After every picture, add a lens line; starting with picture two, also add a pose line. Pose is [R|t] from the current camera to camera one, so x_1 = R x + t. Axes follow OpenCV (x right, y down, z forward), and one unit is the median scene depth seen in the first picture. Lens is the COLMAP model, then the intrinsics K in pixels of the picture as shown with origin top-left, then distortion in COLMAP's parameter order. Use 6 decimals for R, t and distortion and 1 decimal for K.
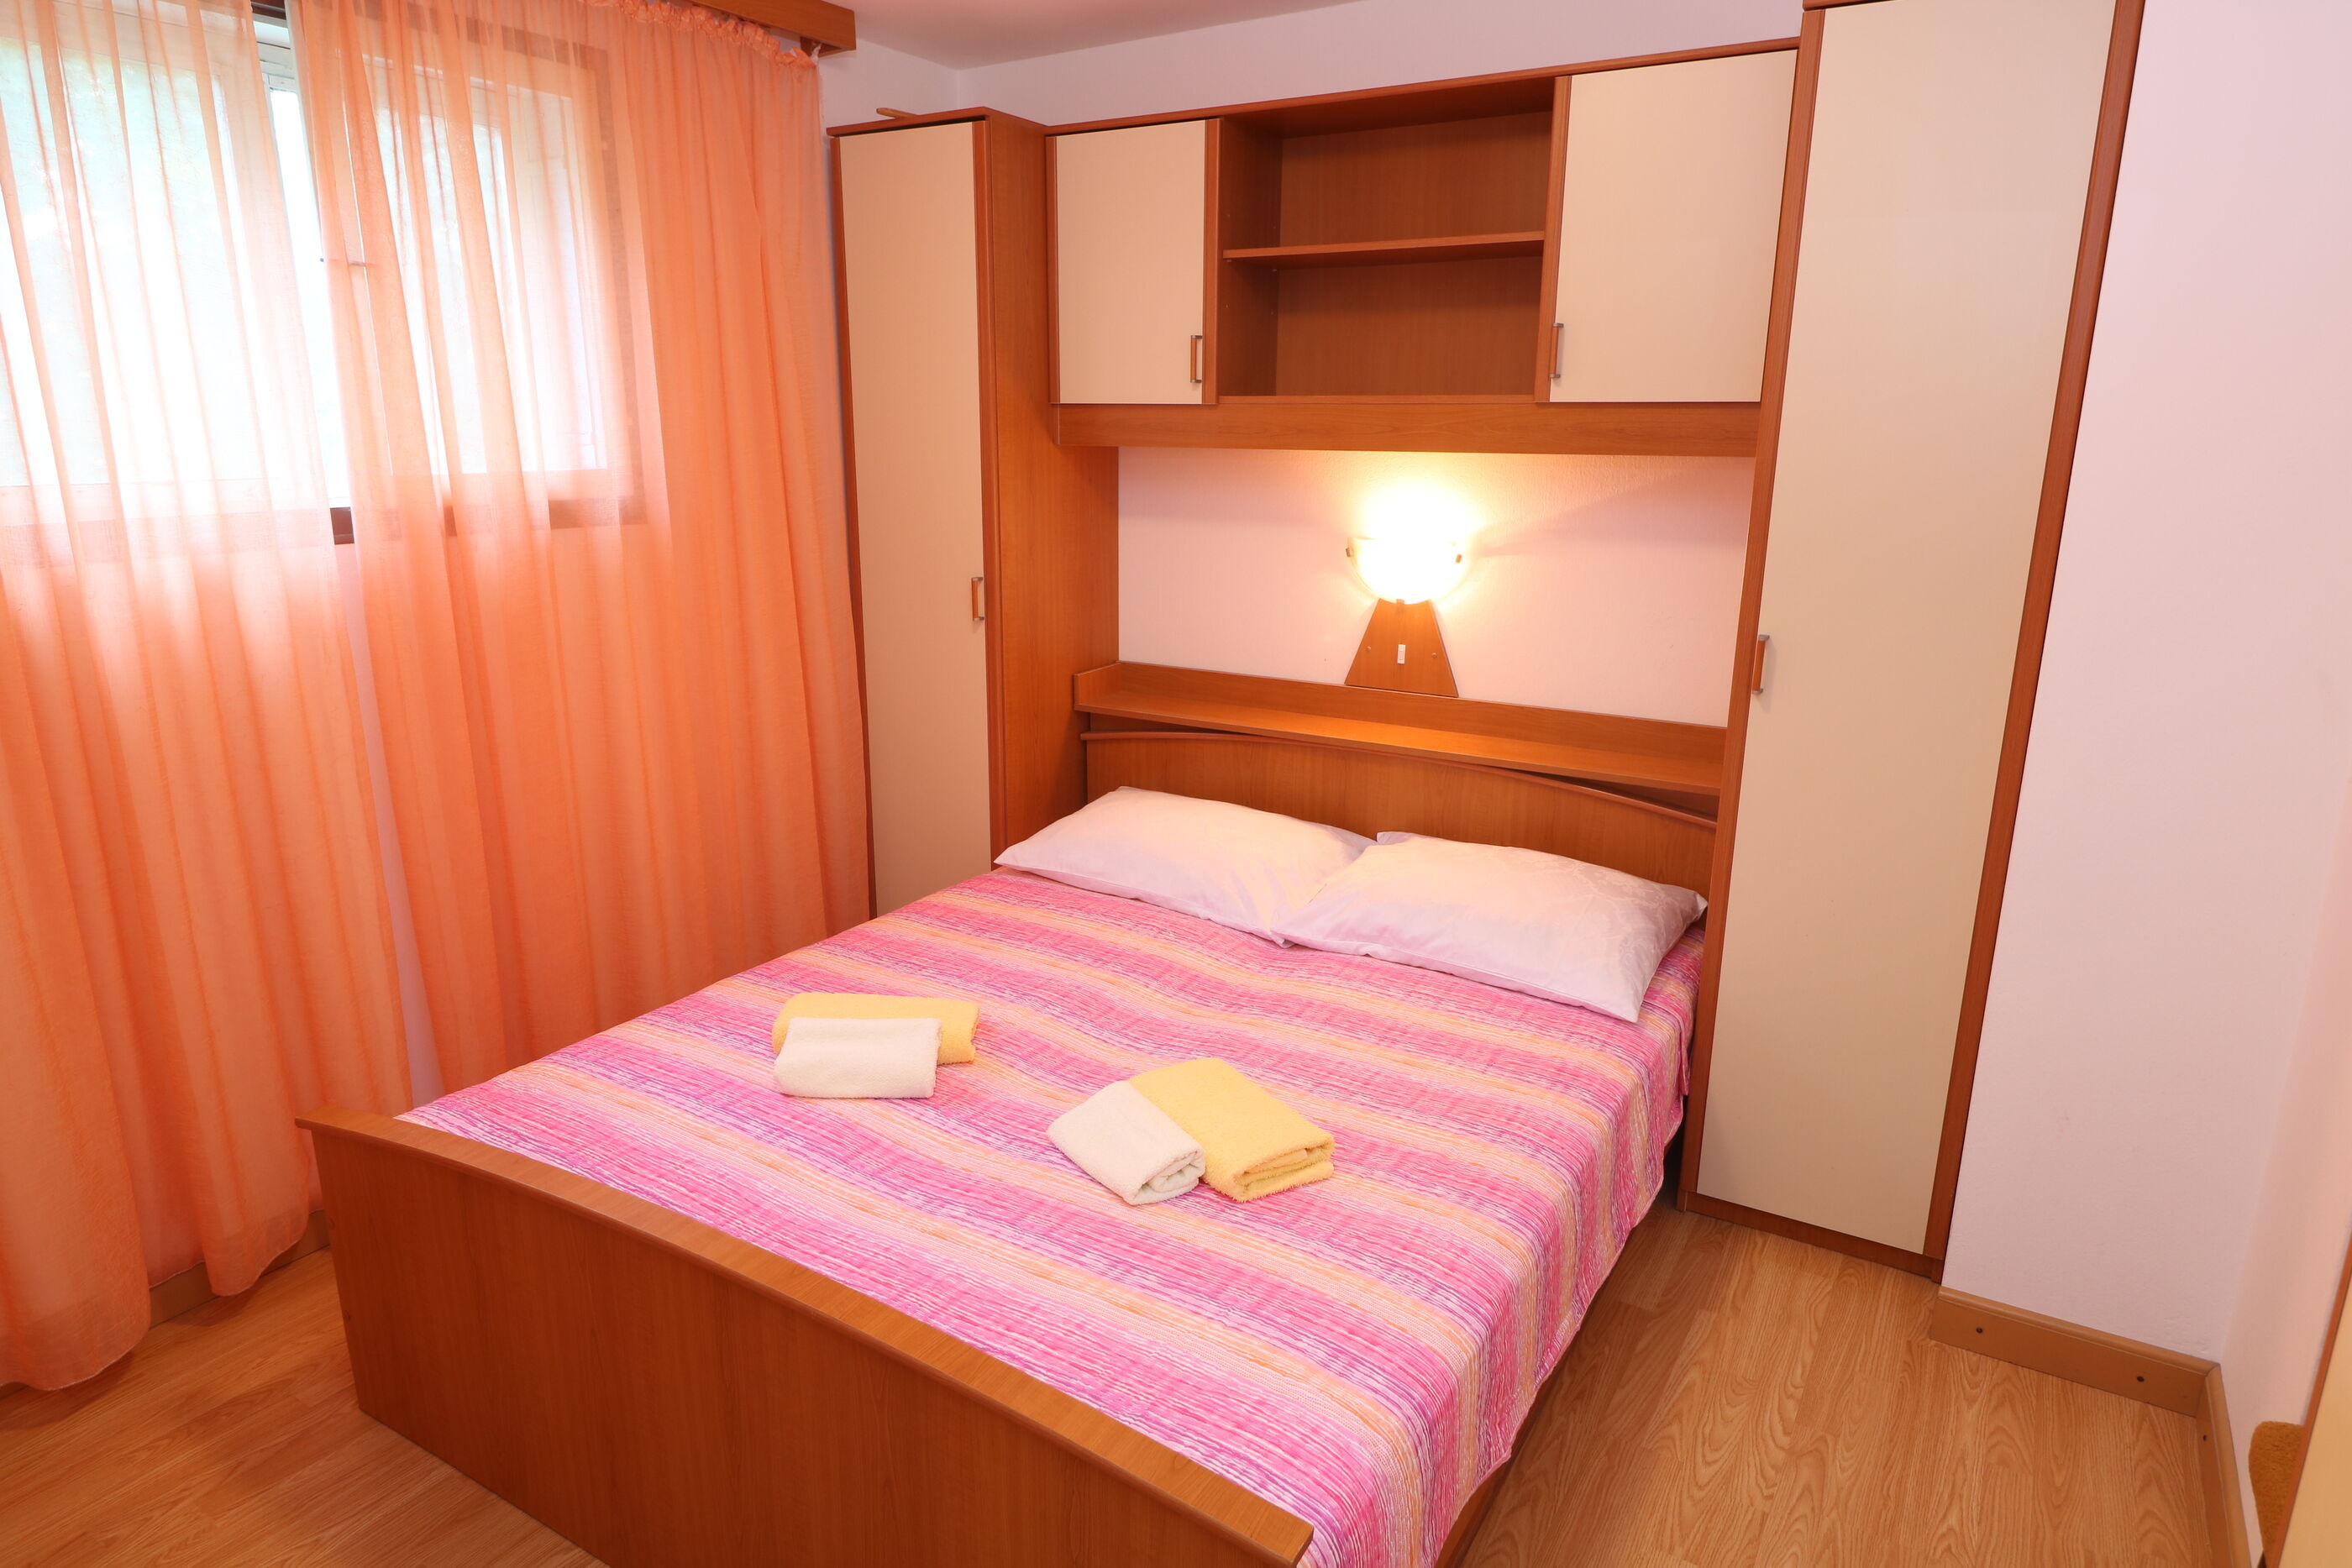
lens RADIAL K [[1390.1, 0, 1191.7], [0, 1390.1, 772.0], [0, 0, 1]] dist [-0.003205, -0.003283]
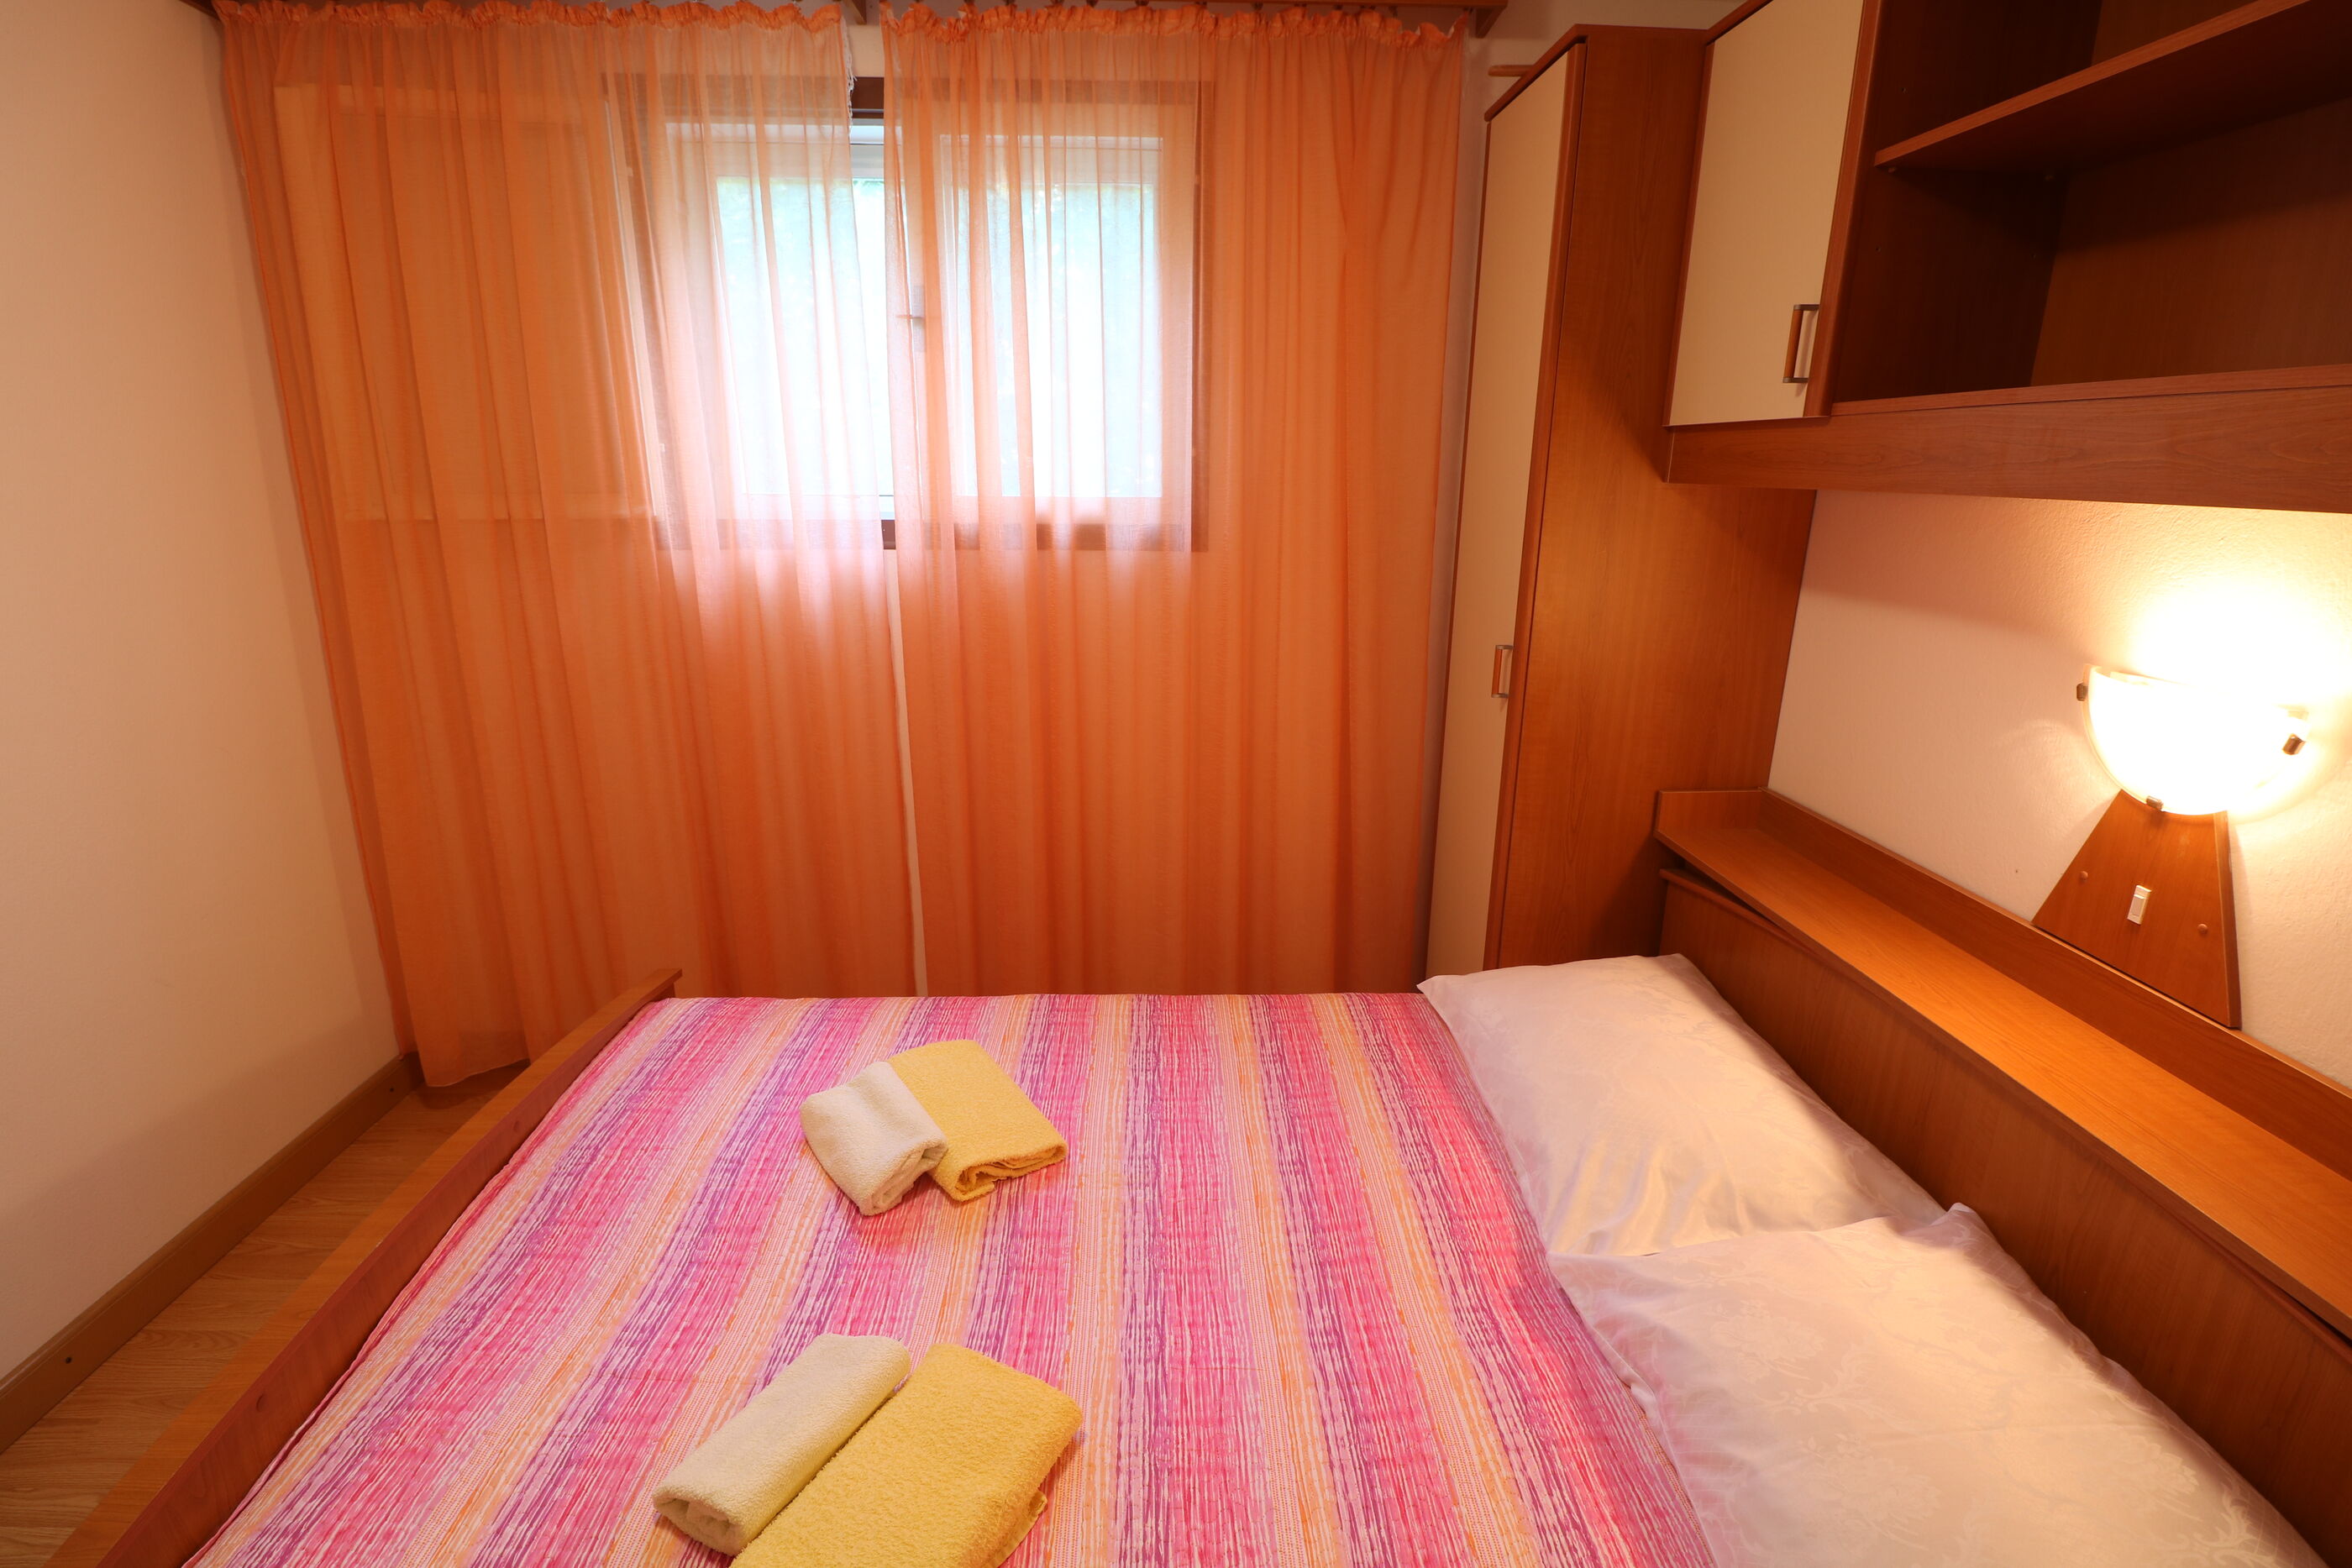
lens RADIAL K [[1085.6, 0, 1183.7], [0, 1085.6, 777.9], [0, 0, 1]] dist [0.001144, -0.013473]
pose [[0.546408, 0.228554, -0.805730, 0.308751], [-0.211080, 0.968569, 0.131601, -0.124639], [0.810484, 0.098166, 0.577477, 0.558316]]
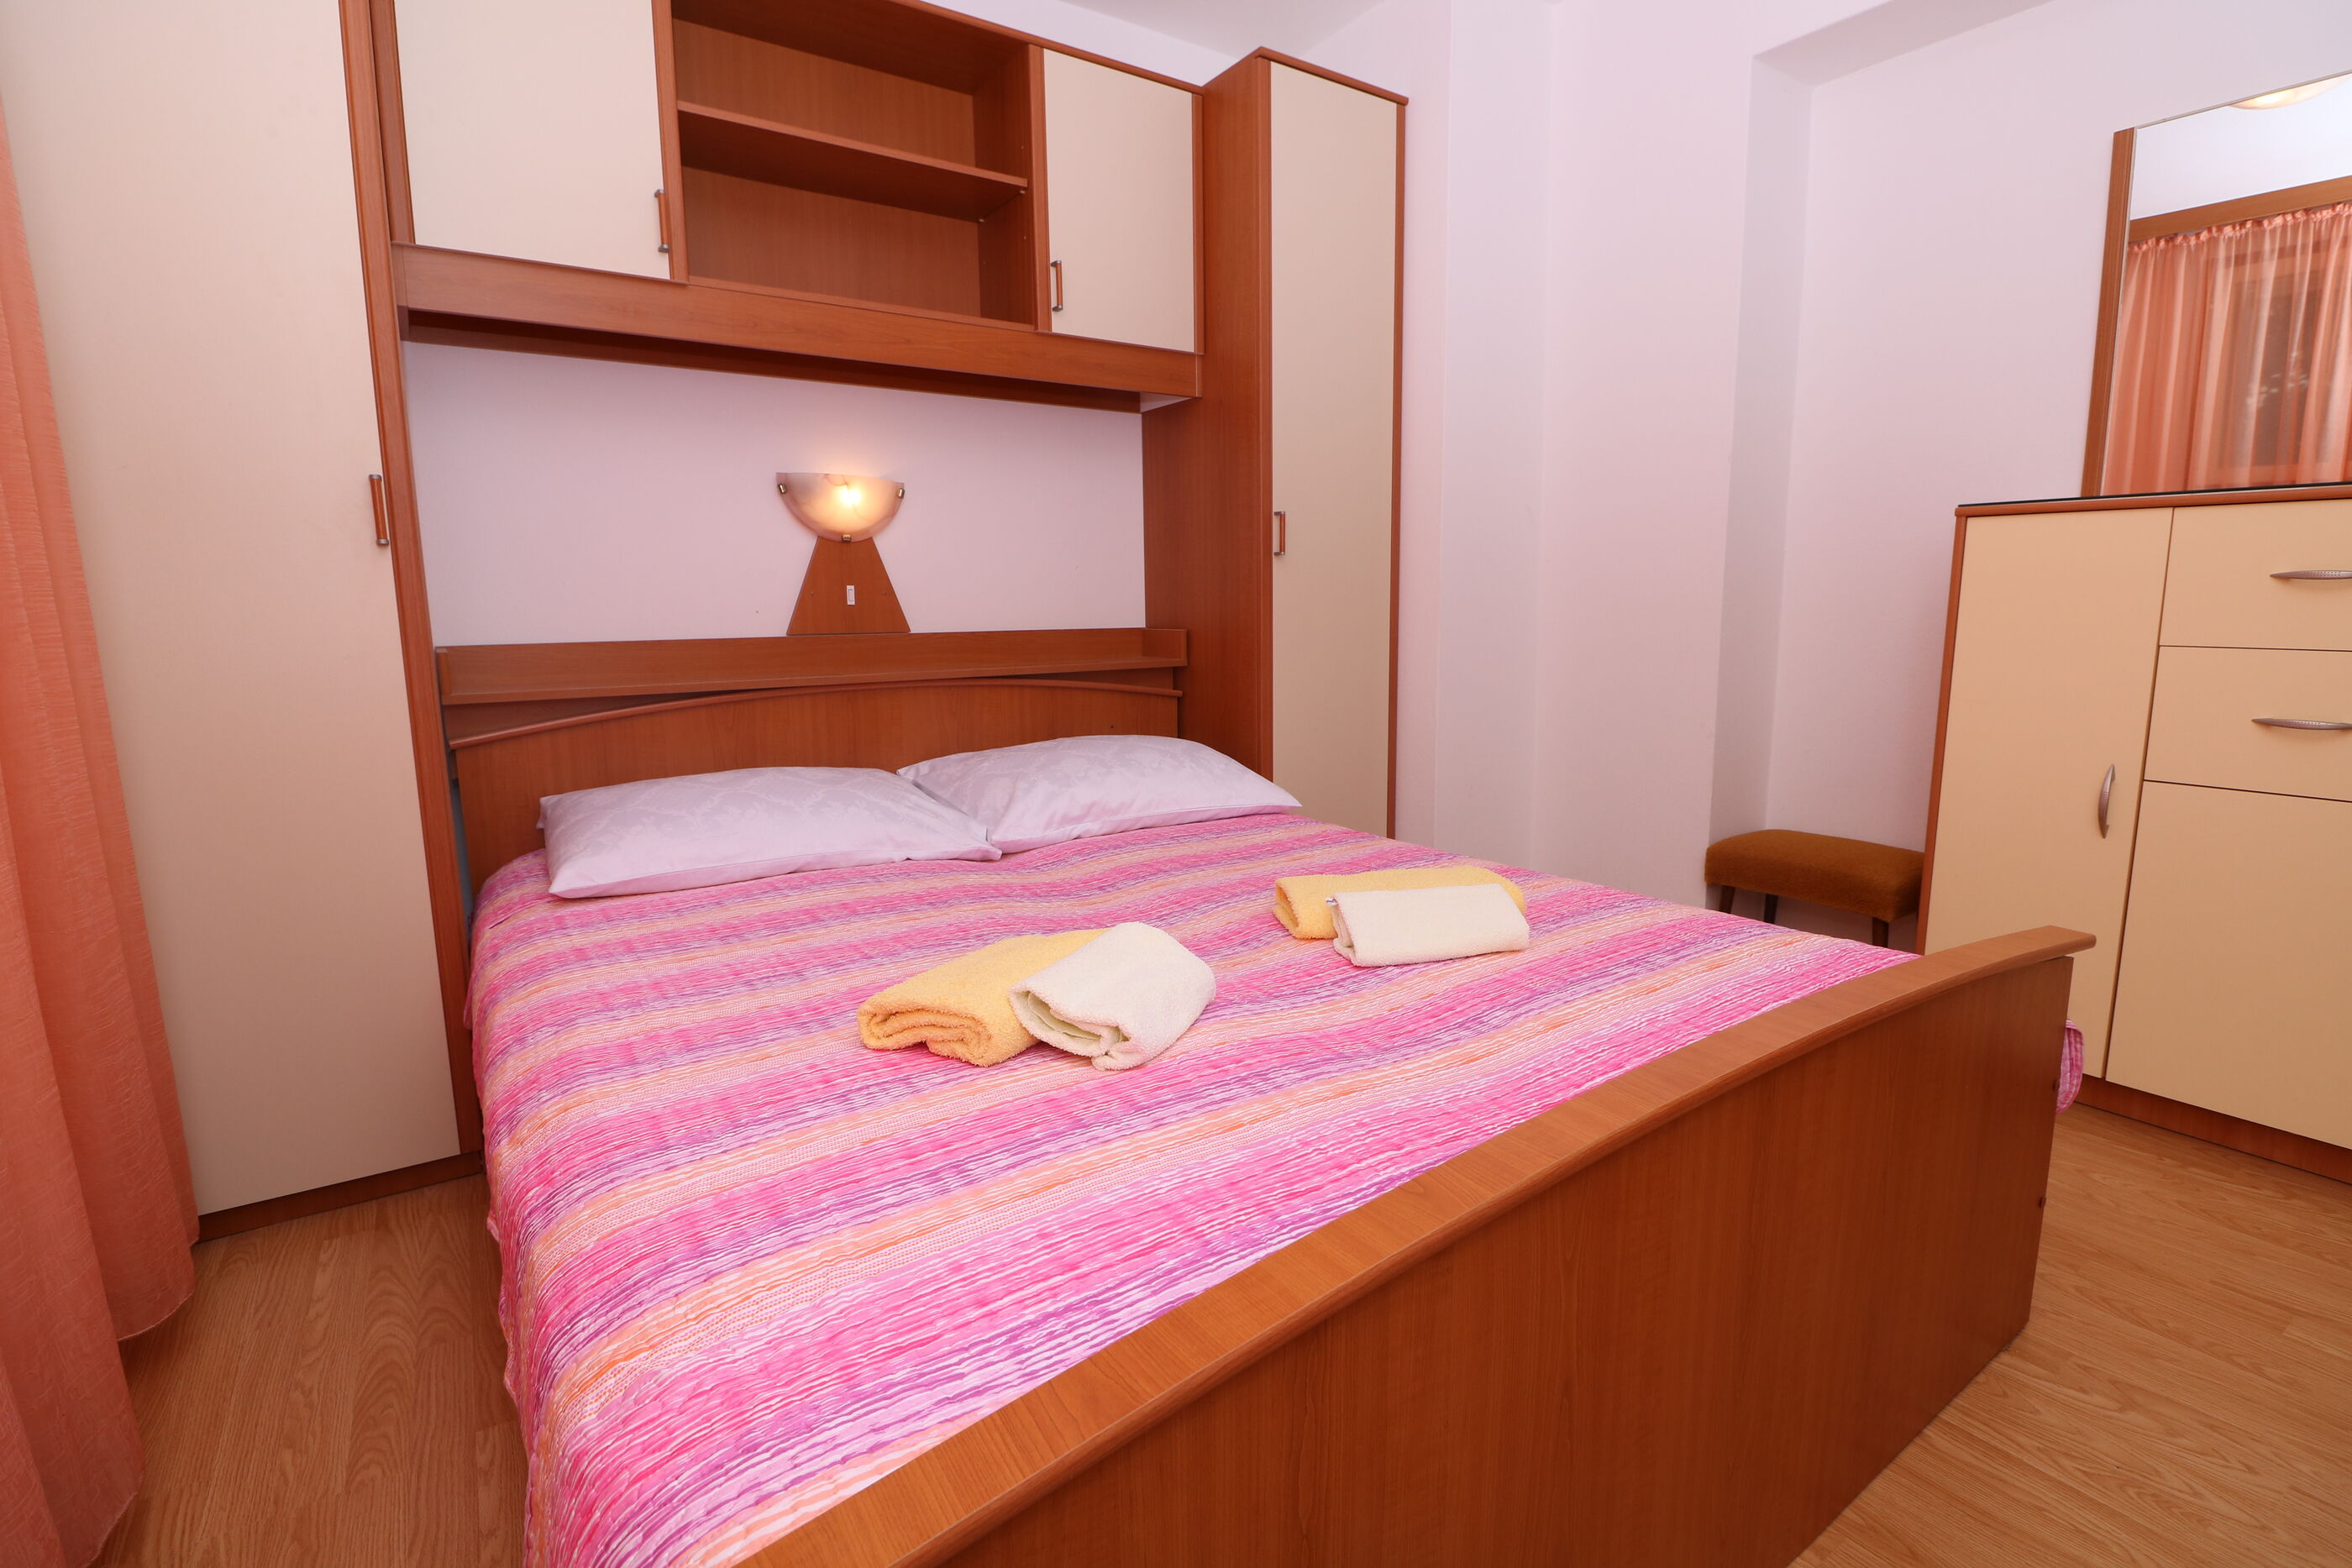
lens RADIAL K [[1089.6, 0, 1190.0], [0, 1089.6, 772.8], [0, 0, 1]] dist [-0.000723, -0.012177]
pose [[0.418056, -0.152493, 0.895530, -0.526697], [0.239753, 0.969378, 0.053145, 0.061546], [-0.876212, 0.192488, 0.441815, 0.548553]]
